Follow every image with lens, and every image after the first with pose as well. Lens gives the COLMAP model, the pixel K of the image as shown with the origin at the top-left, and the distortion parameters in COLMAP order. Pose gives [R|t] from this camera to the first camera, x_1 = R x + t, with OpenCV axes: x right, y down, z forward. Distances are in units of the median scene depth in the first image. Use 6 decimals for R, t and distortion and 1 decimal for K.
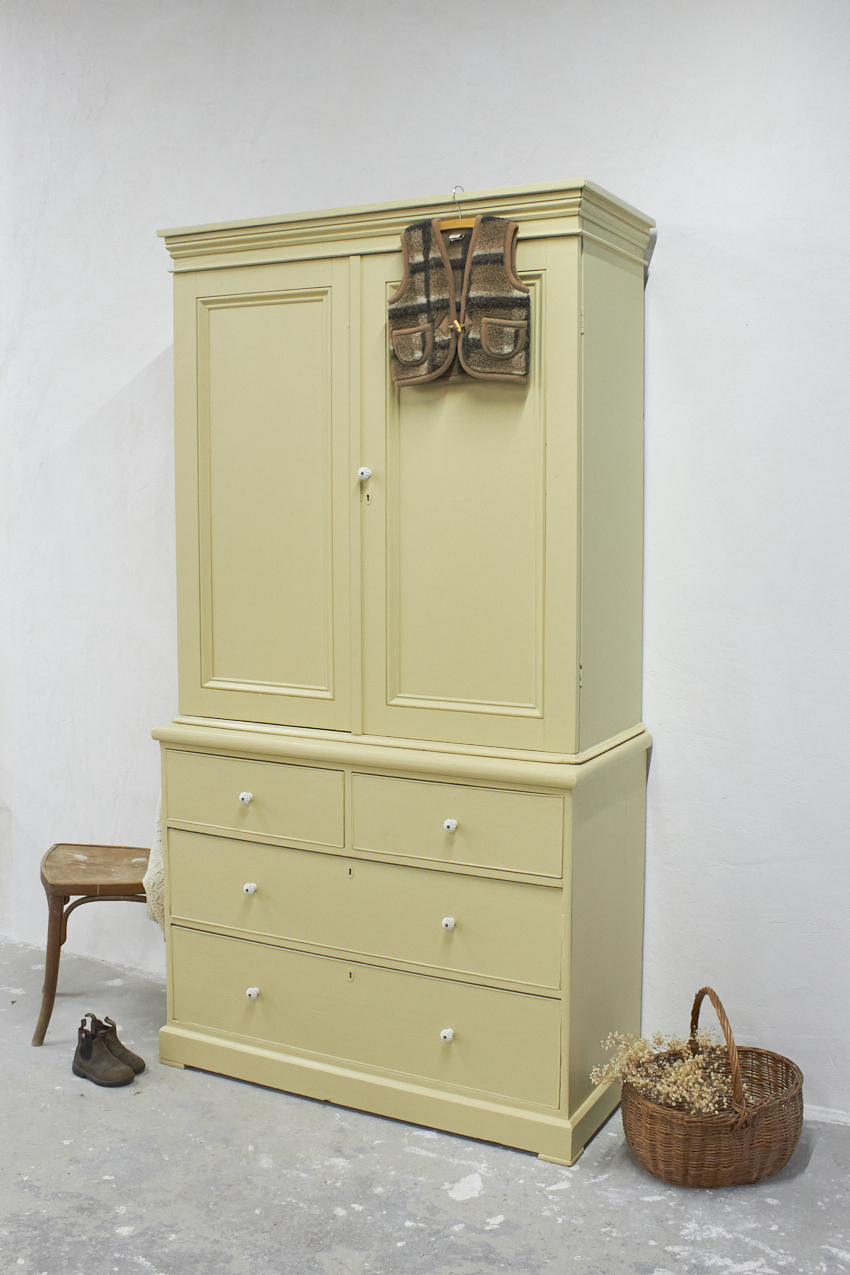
lens RADIAL K [[1310.7, 0, 430.7], [0, 1310.7, 574.5], [0, 0, 1]] dist [-0.170419, 0.165778]
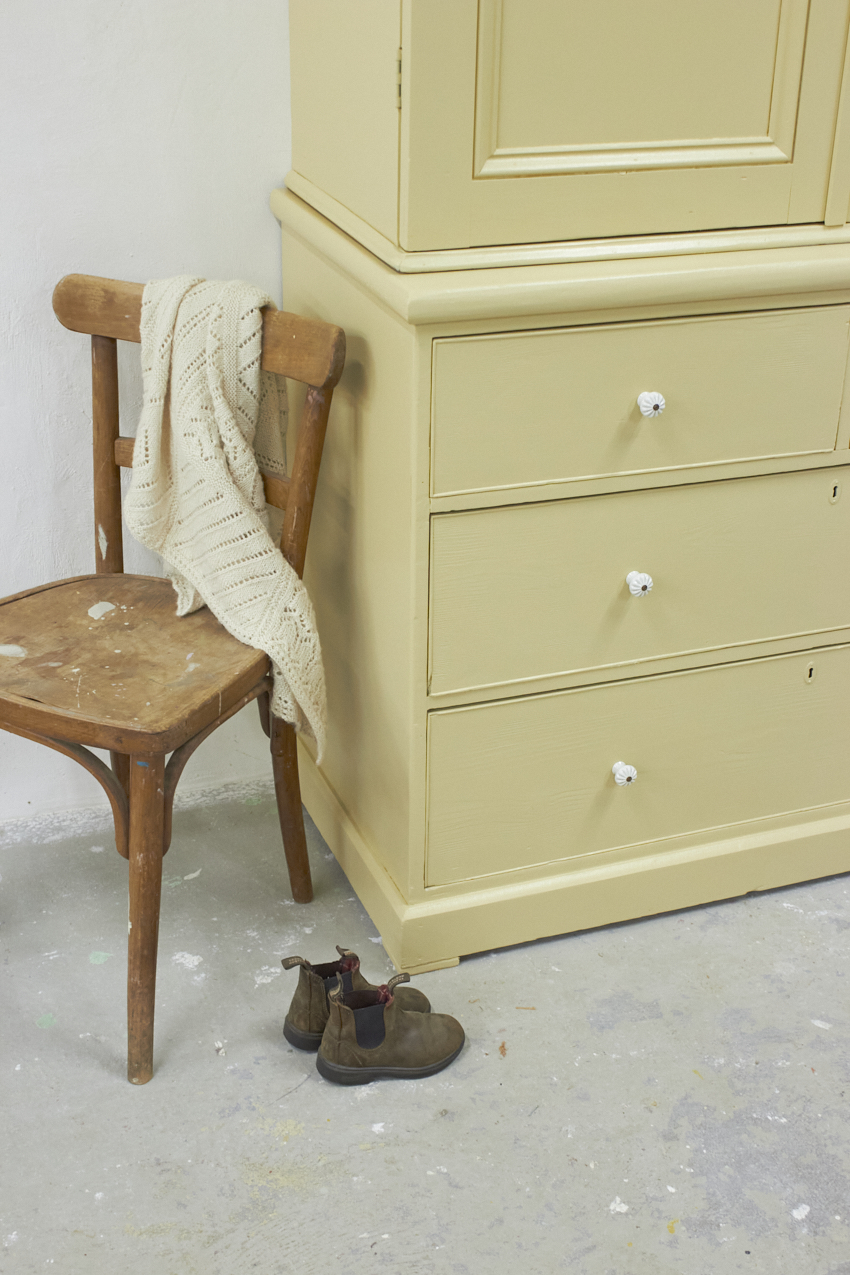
lens RADIAL K [[1662.4, 0, 425.0], [0, 1662.4, 637.5], [0, 0, 1]] dist [-0.045843, -0.010843]
pose [[0.681532, -0.326883, 0.654723, -0.676228], [0.028972, 0.906040, 0.422199, -0.006604], [-0.731215, -0.268773, 0.626966, 0.728581]]
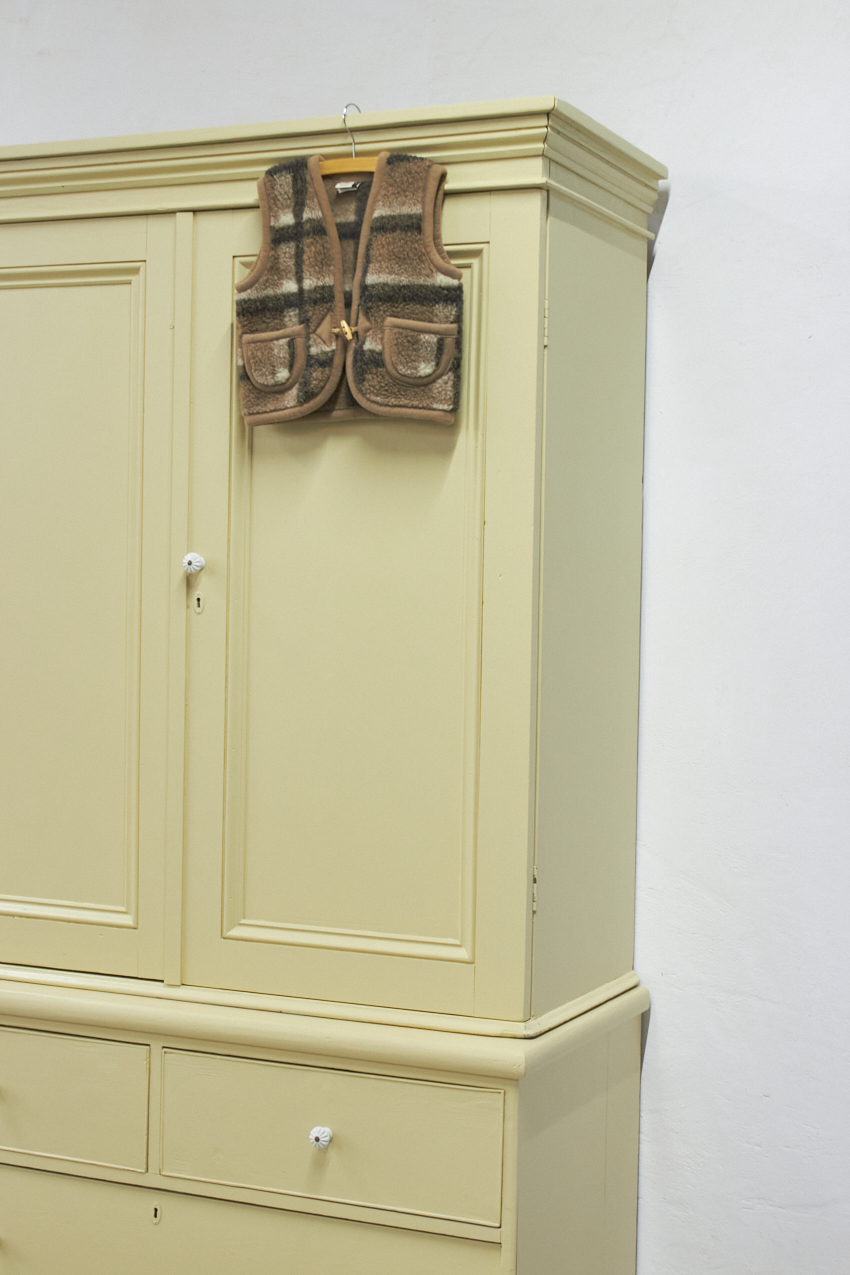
lens RADIAL K [[2054.5, 0, 425.0], [0, 2054.5, 637.5], [0, 0, 1]] dist [-0.008995, -0.105663]
pose [[0.998530, 0.018502, 0.050938, 0.010852], [-0.016321, 0.998946, -0.042903, -0.001898], [-0.051678, 0.042008, 0.997780, 0.022339]]
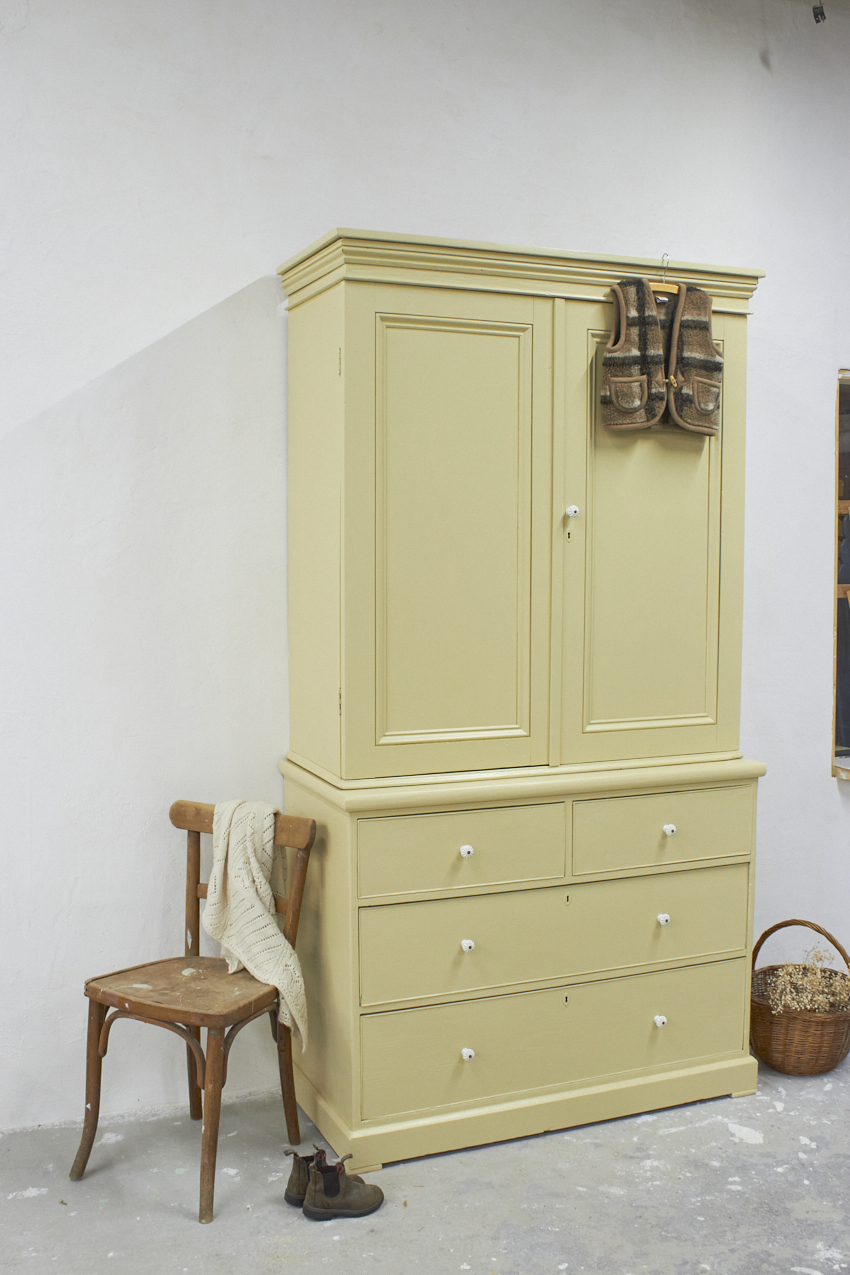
lens RADIAL K [[1273.9, 0, 425.0], [0, 1273.9, 637.5], [0, 0, 1]] dist [-0.147728, 0.152373]
pose [[0.652649, -0.060494, 0.755241, -0.937687], [0.048177, 0.998104, 0.038315, -0.023183], [-0.756127, 0.011379, 0.654326, 0.454993]]
